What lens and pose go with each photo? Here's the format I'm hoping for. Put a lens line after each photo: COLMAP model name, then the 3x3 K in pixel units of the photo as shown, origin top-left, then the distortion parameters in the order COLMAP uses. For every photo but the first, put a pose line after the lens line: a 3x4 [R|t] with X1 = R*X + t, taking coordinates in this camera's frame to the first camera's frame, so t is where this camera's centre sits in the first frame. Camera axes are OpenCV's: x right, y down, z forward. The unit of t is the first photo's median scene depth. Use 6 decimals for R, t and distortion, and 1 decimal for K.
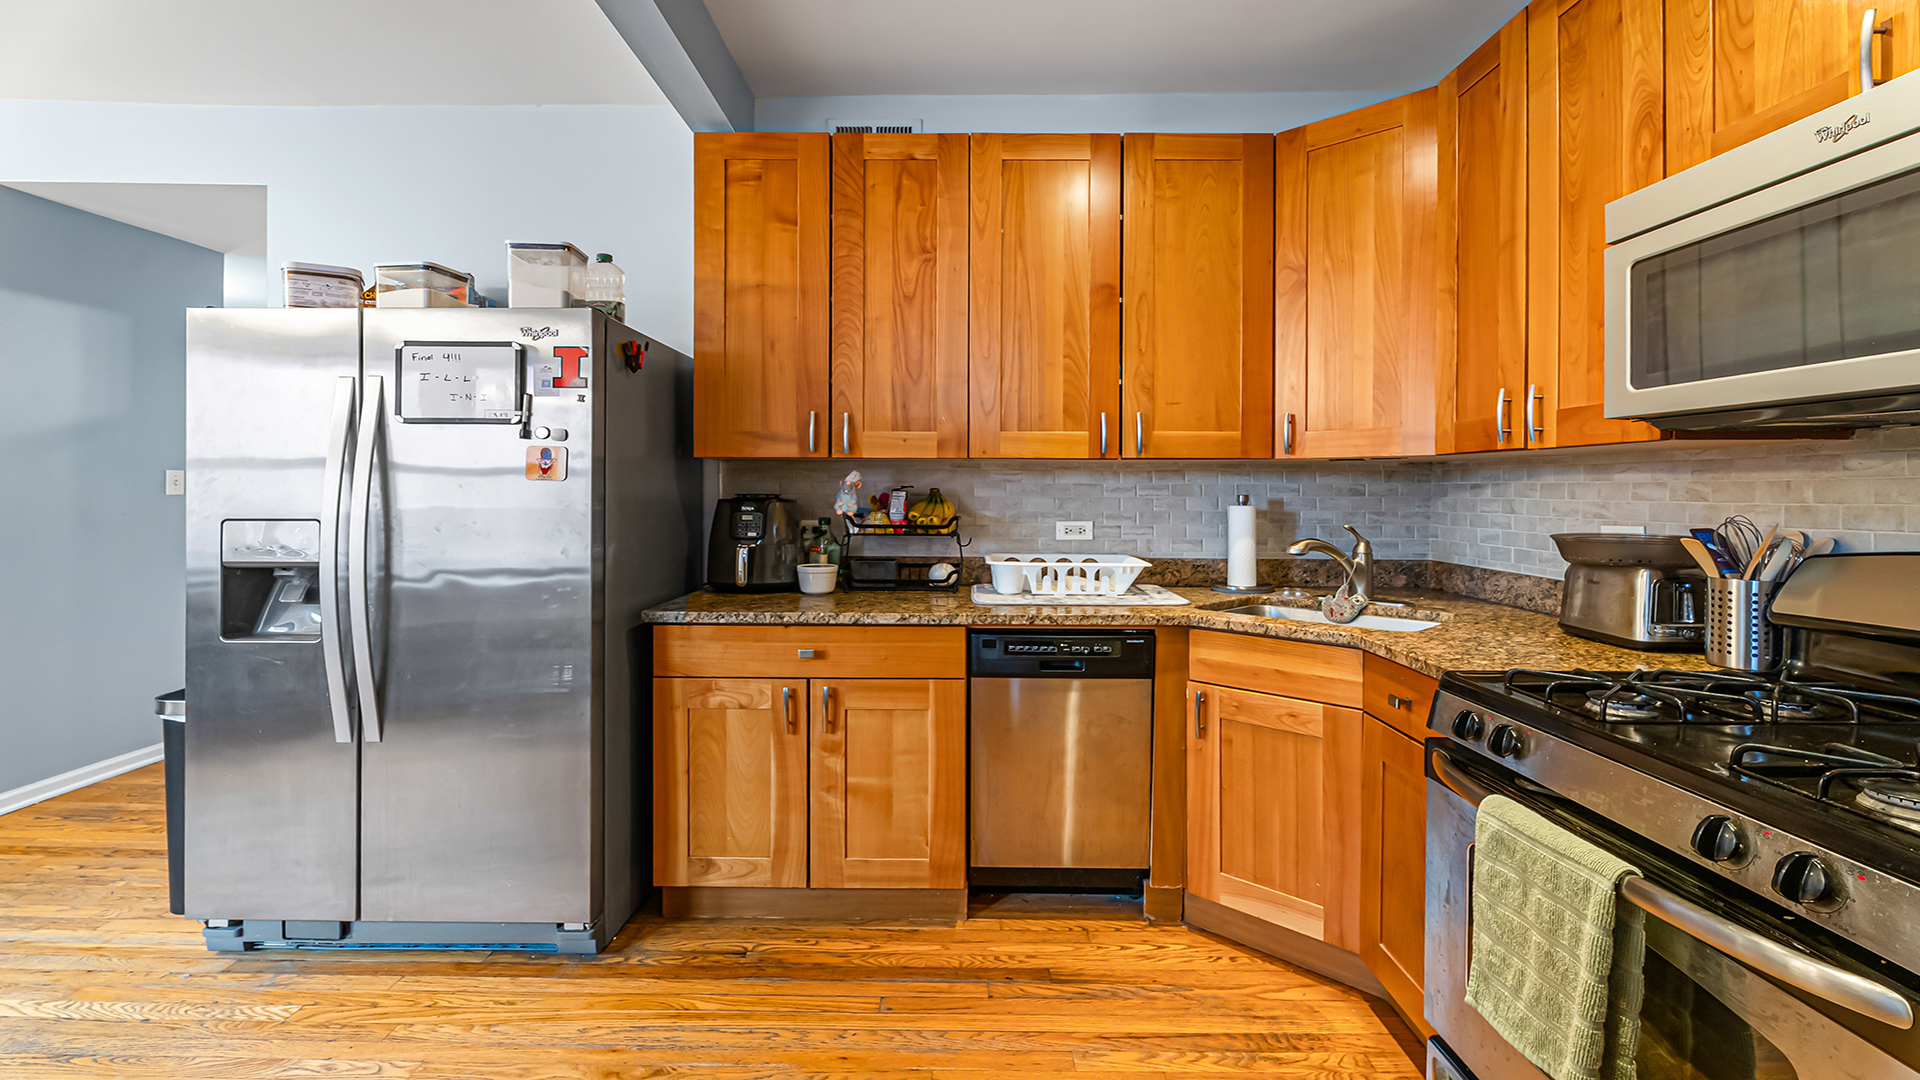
lens RADIAL K [[873.7, 0, 956.2], [0, 873.7, 496.5], [0, 0, 1]] dist [0.001486, 0.000335]
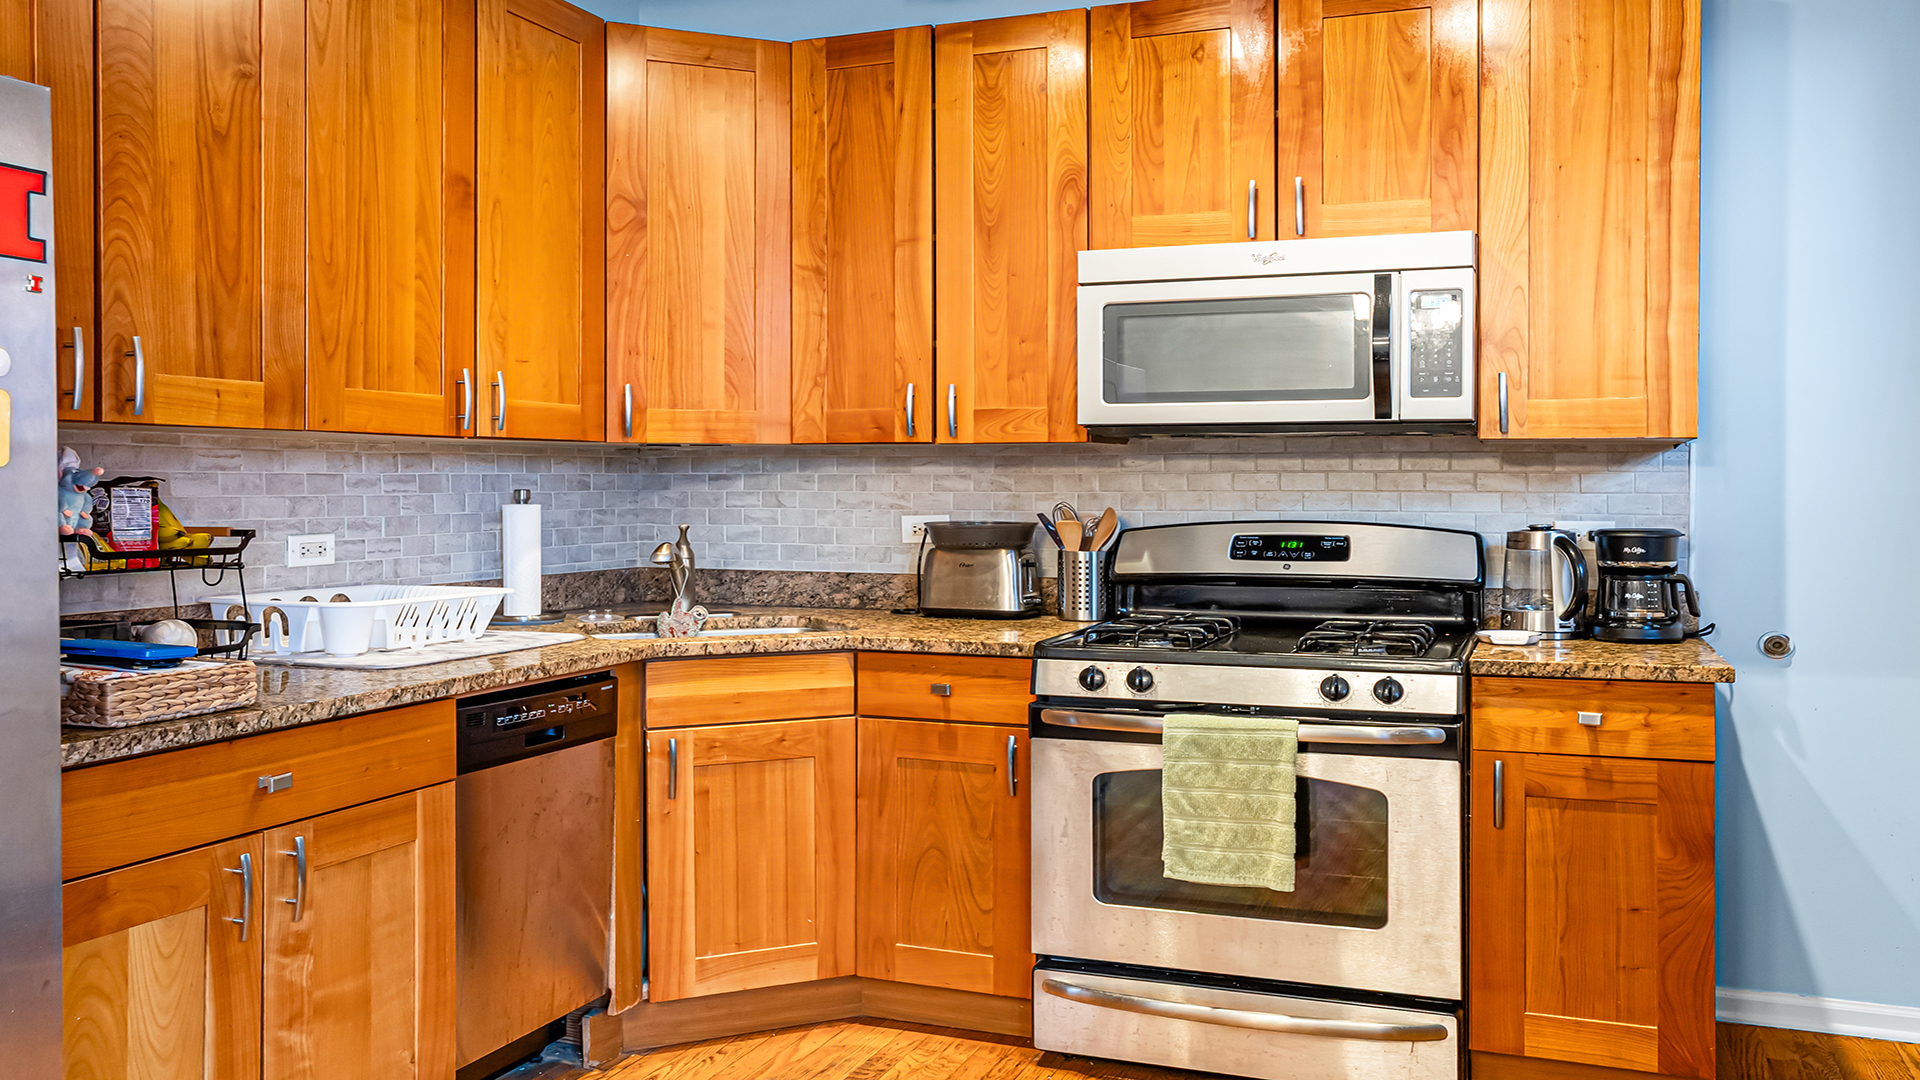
lens RADIAL K [[1573.8, 0, 960.5], [0, 1573.8, 484.8], [0, 0, 1]] dist [-0.004333, 0.009258]
pose [[0.361118, -0.004423, 0.932510, -0.930165], [0.008432, 0.999963, 0.001478, -0.005660], [-0.932482, 0.007330, 0.361142, 0.237677]]
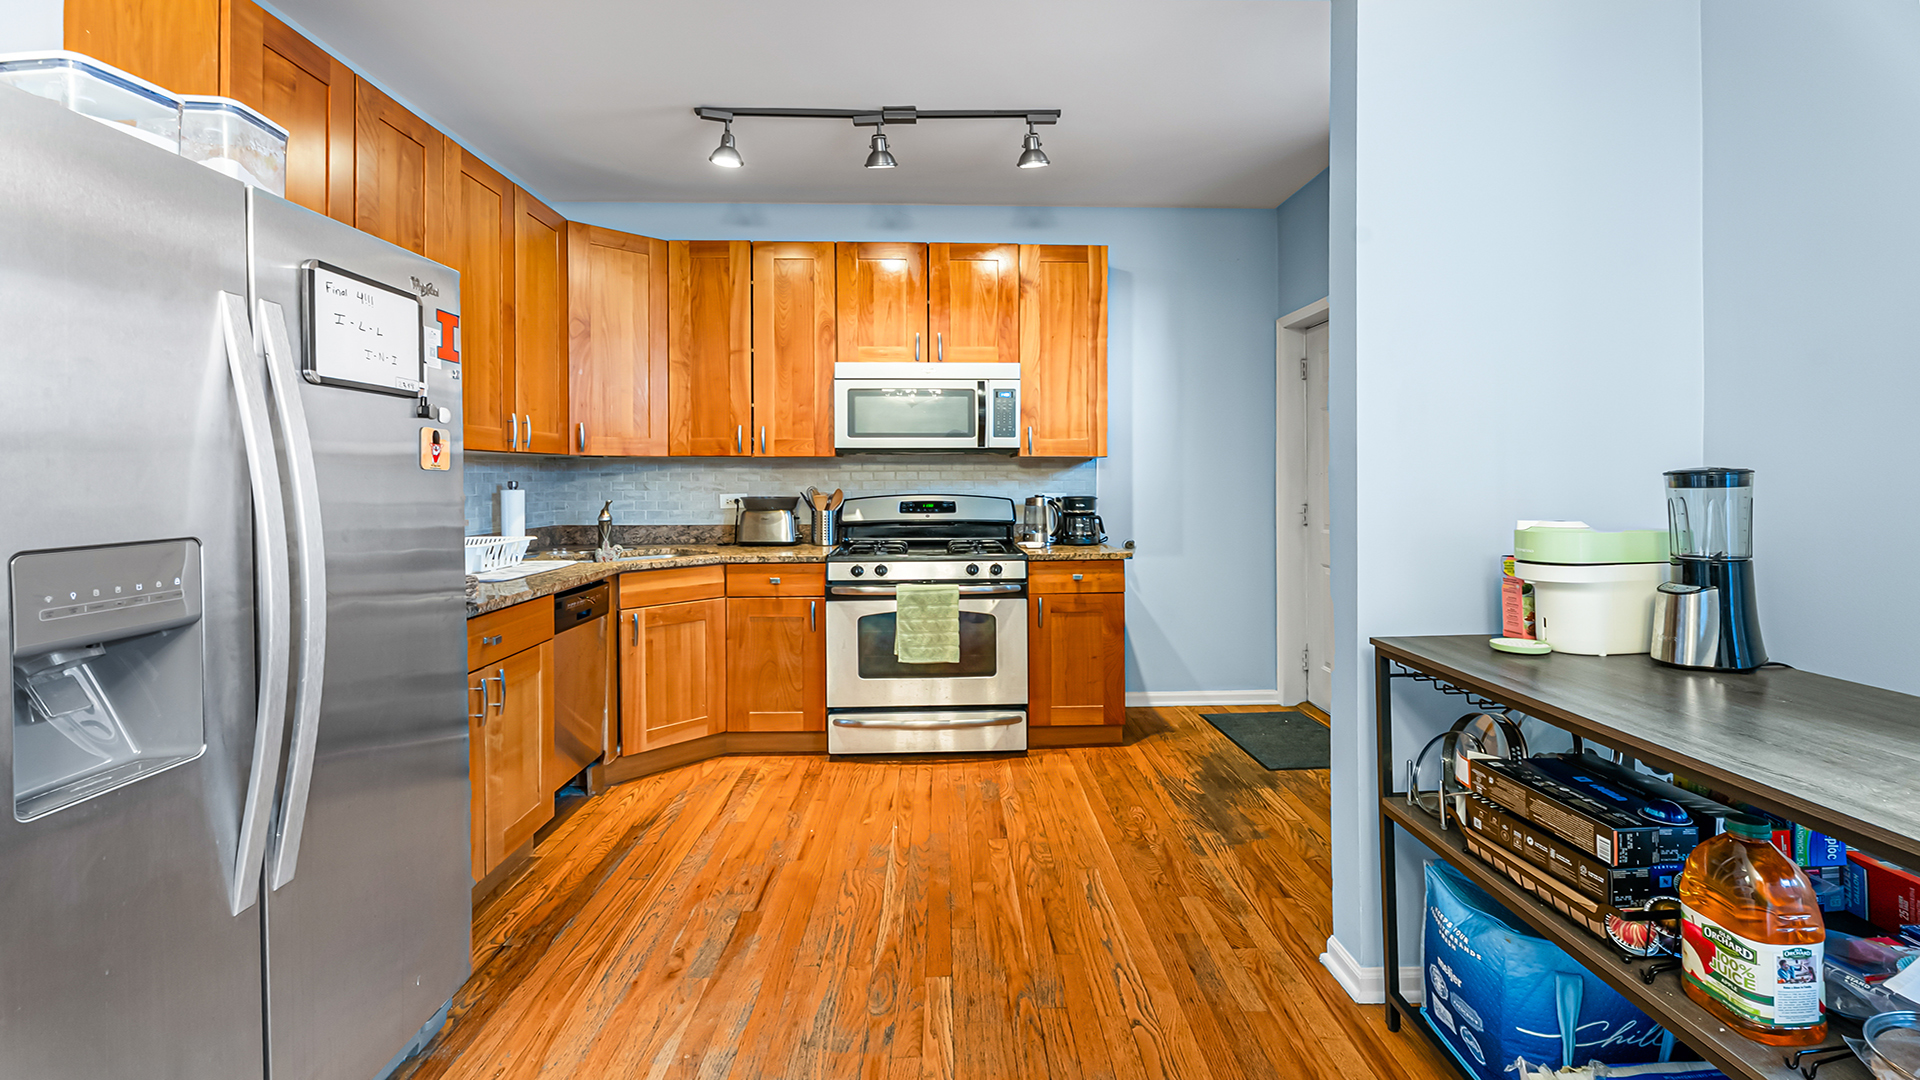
lens RADIAL K [[885.7, 0, 965.5], [0, 885.7, 479.5], [0, 0, 1]] dist [0.003115, -0.000091]
pose [[-0.038416, -0.007419, 0.999234, -1.210161], [0.010327, 0.999916, 0.007822, -0.009560], [-0.999208, 0.010620, -0.038337, 0.486723]]
